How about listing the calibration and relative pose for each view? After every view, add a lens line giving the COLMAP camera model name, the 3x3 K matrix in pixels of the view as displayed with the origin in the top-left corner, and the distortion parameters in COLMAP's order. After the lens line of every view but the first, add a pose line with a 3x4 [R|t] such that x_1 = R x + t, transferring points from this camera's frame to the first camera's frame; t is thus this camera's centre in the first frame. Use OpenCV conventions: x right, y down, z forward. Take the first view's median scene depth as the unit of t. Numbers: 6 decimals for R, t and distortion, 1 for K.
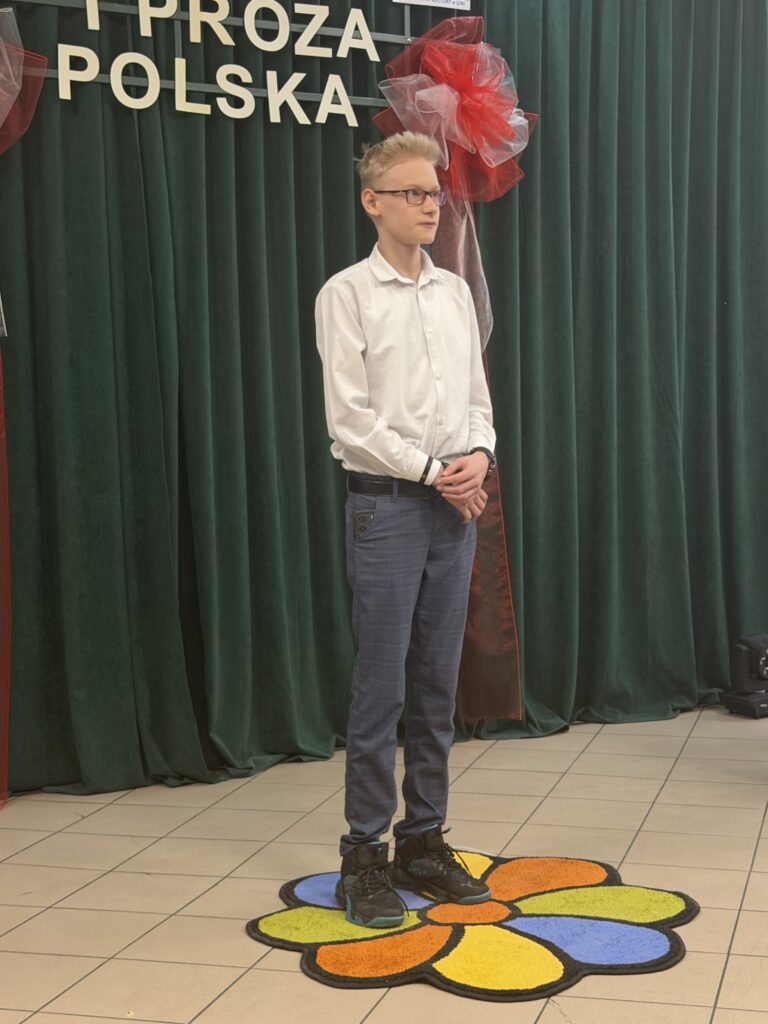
lens RADIAL K [[1675.6, 0, 407.1], [0, 1675.6, 515.4], [0, 0, 1]] dist [0.127263, 0.000000]
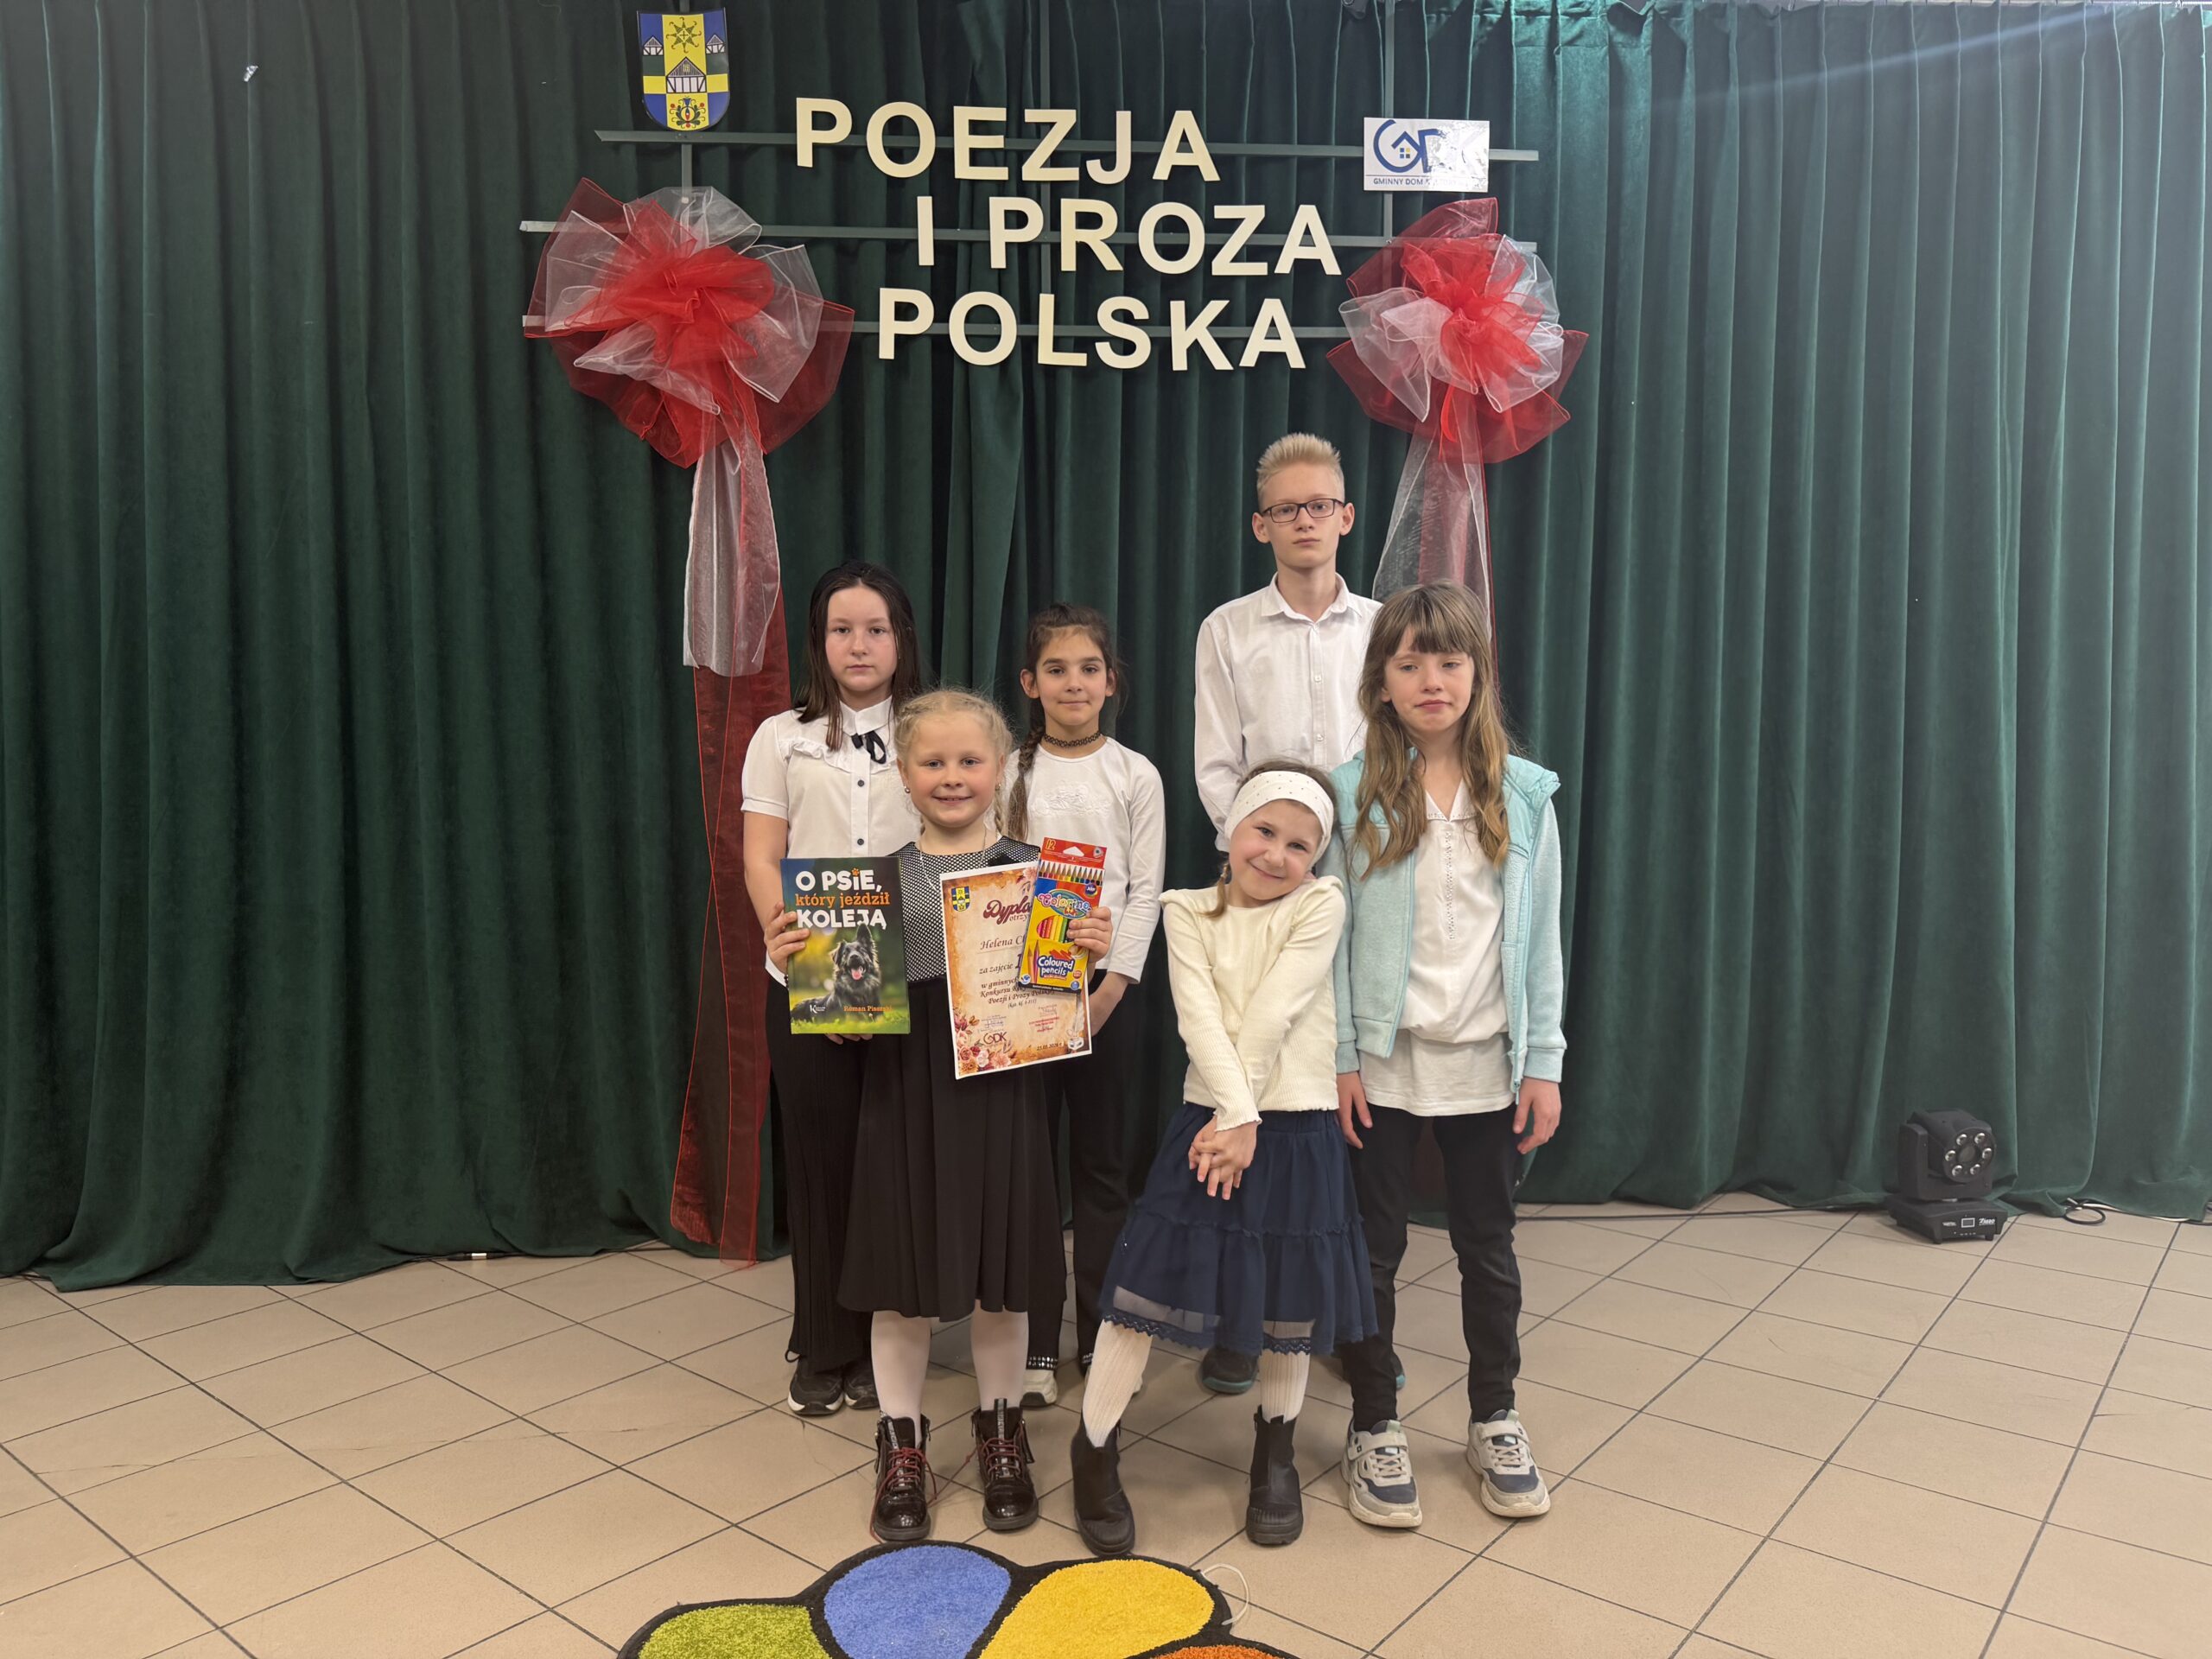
lens RADIAL K [[1588.1, 0, 1154.4], [0, 1588.1, 852.9], [0, 0, 1]] dist [0.040380, -0.040540]
pose [[0.911730, 0.037634, -0.409062, 0.199559], [-0.030145, 0.999239, 0.024743, -0.038443], [0.409682, -0.010228, 0.912171, 0.351901]]
